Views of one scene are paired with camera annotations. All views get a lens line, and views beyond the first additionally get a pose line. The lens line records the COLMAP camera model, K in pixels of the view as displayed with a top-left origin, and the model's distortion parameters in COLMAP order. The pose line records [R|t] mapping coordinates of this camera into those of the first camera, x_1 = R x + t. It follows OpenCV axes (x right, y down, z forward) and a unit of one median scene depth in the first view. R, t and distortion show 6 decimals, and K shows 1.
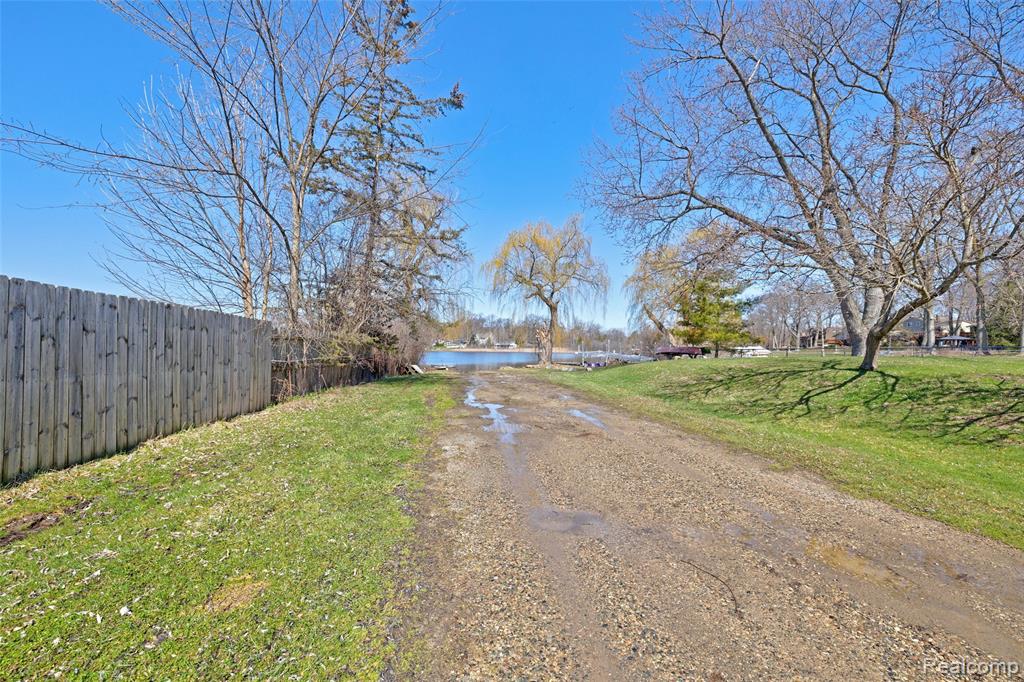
lens RADIAL K [[426.5, 0, 512.0], [0, 426.5, 341.0], [0, 0, 1]] dist [0.000516, 0.000108]
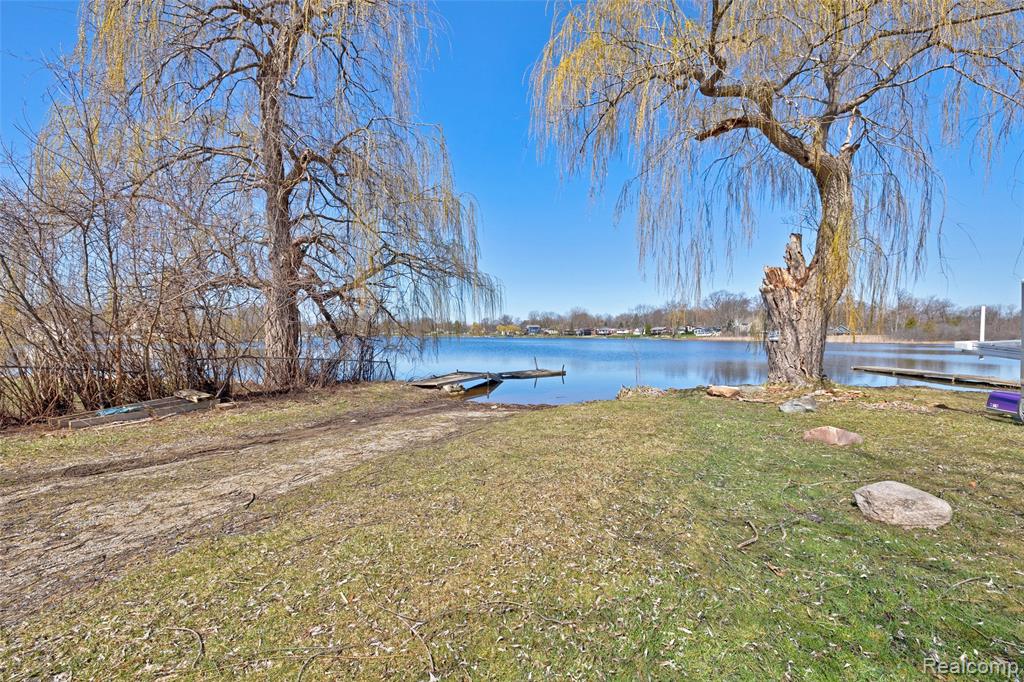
lens RADIAL K [[426.5, 0, 512.0], [0, 426.5, 341.0], [0, 0, 1]] dist [0.000516, 0.000108]
pose [[0.832355, 0.004434, -0.554226, 0.012711], [0.009975, 0.999686, 0.022979, 0.002954], [0.554154, -0.024655, 0.832049, 0.107748]]
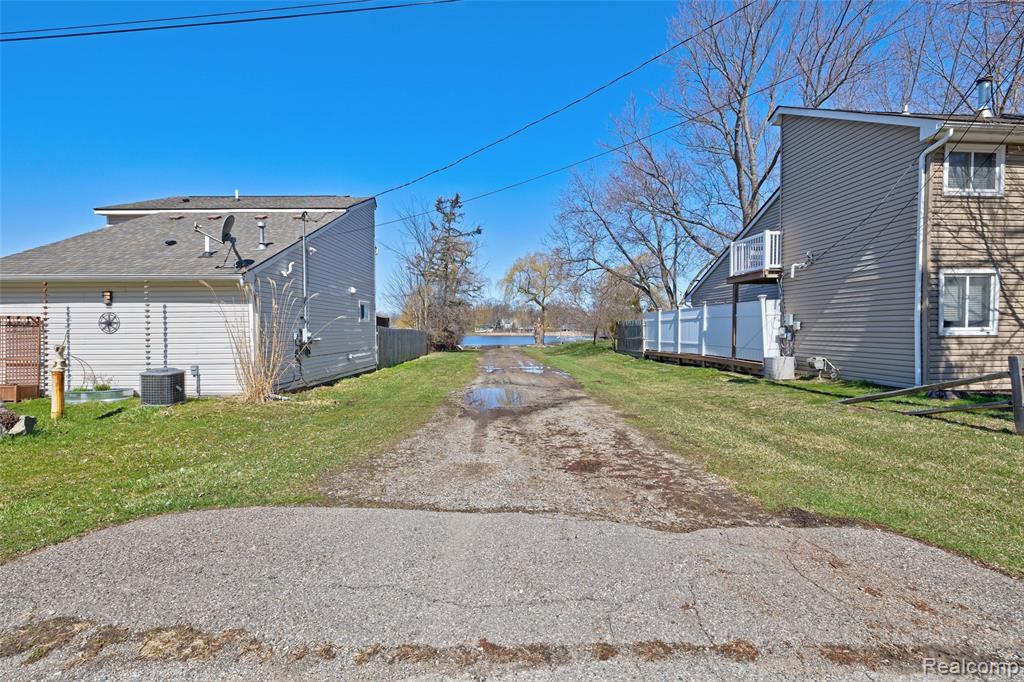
lens RADIAL K [[426.5, 0, 512.0], [0, 426.5, 341.0], [0, 0, 1]] dist [0.000516, 0.000108]
pose [[0.997868, -0.005995, -0.064991, 0.013681], [0.008534, 0.999208, 0.038855, -0.003329], [0.064707, -0.039327, 0.997129, -0.092370]]
